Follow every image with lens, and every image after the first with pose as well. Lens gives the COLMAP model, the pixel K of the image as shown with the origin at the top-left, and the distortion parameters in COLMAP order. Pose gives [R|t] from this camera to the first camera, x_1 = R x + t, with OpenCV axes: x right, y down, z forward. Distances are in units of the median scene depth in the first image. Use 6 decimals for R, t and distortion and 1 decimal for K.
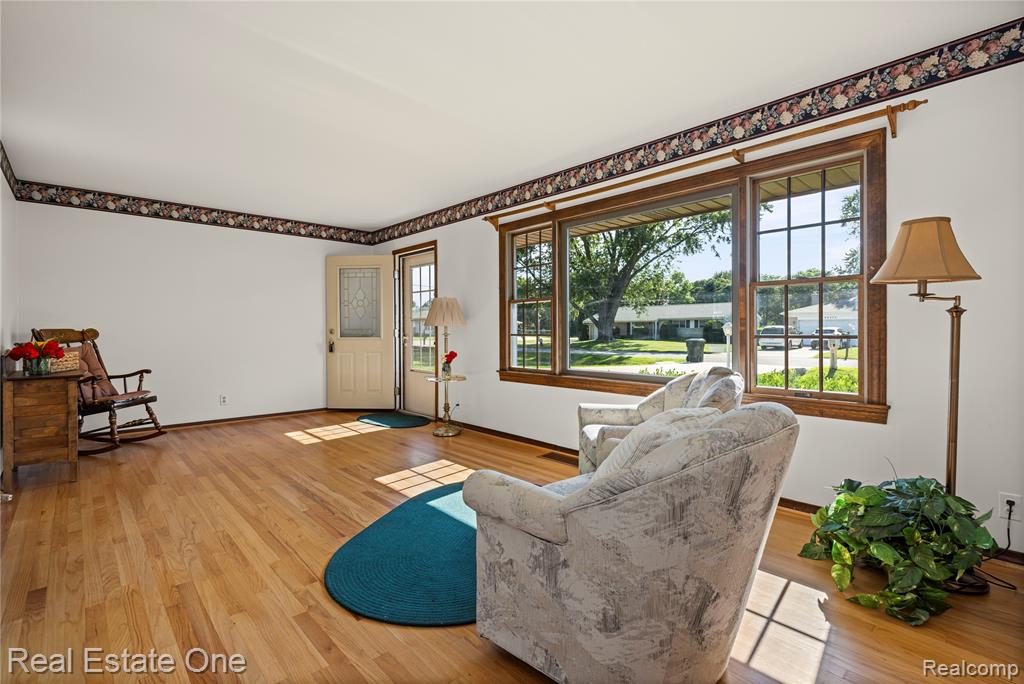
lens RADIAL K [[483.6, 0, 510.6], [0, 483.6, 337.1], [0, 0, 1]] dist [0.005216, -0.001263]
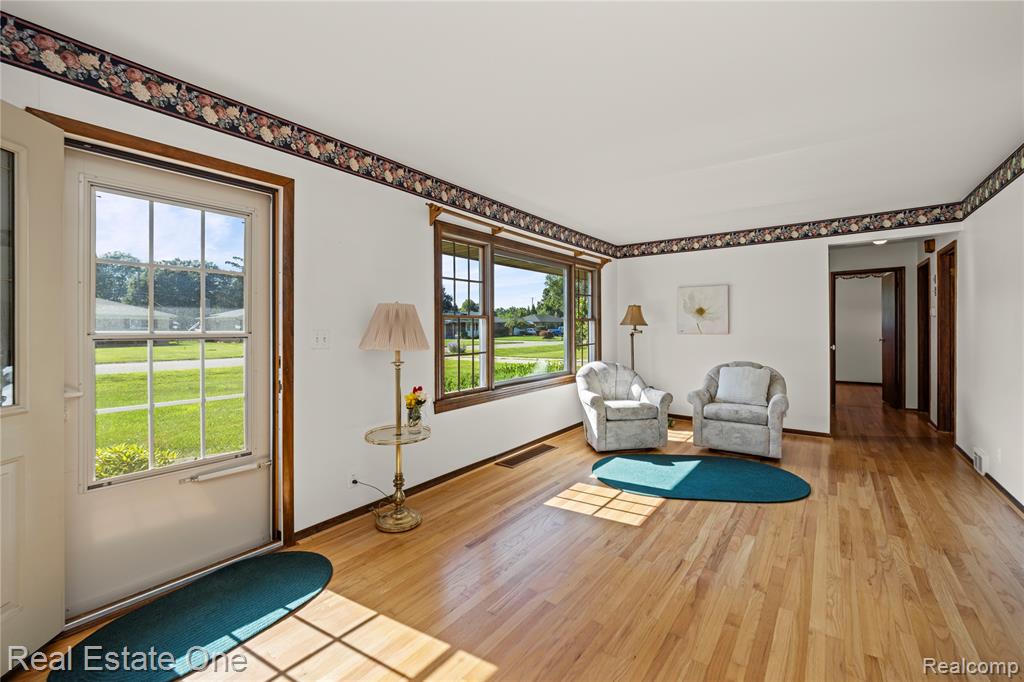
lens RADIAL K [[444.5, 0, 490.0], [0, 444.5, 326.0], [0, 0, 1]] dist [0.000286, -0.001408]
pose [[-0.185158, 0.004613, 0.982698, -0.998432], [0.018130, 0.999835, -0.001278, -0.069493], [-0.982542, 0.017579, -0.185211, 1.376657]]
